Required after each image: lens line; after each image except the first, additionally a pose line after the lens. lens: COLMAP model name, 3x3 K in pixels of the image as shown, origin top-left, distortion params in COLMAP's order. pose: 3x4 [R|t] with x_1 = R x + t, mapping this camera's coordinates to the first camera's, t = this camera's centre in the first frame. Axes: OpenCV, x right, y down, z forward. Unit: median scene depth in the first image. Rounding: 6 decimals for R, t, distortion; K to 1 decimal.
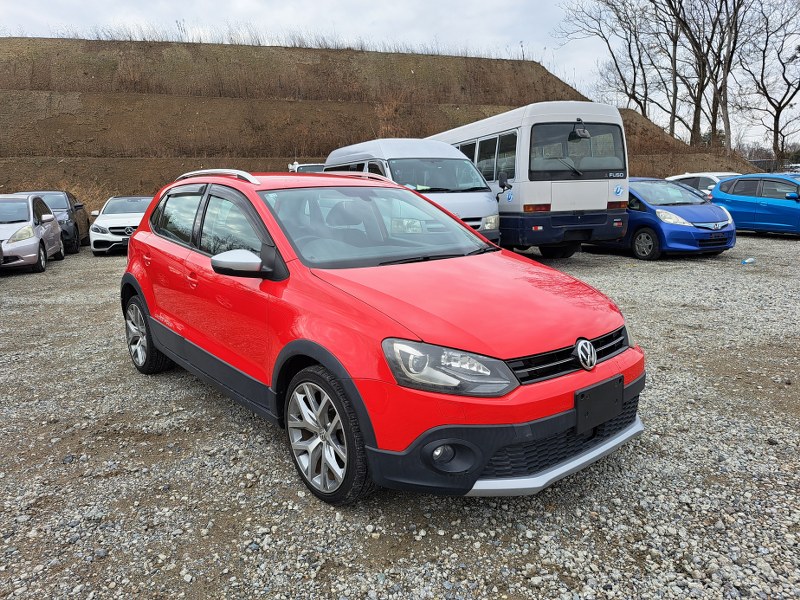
lens RADIAL K [[582.3, 0, 400.8], [0, 582.3, 306.6], [0, 0, 1]] dist [0.043625, -0.016080]
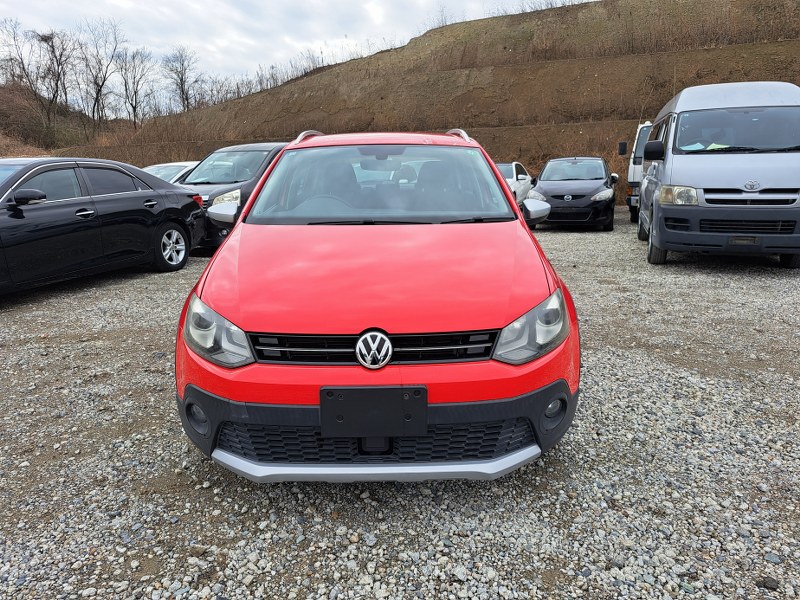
lens RADIAL K [[576.2, 0, 382.9], [0, 576.2, 318.9], [0, 0, 1]] dist [0.034073, -0.013900]
pose [[0.754998, 0.173440, -0.632374, 0.237194], [-0.124577, 0.984761, 0.121354, -0.016657], [0.643784, -0.012843, 0.765099, 0.117320]]
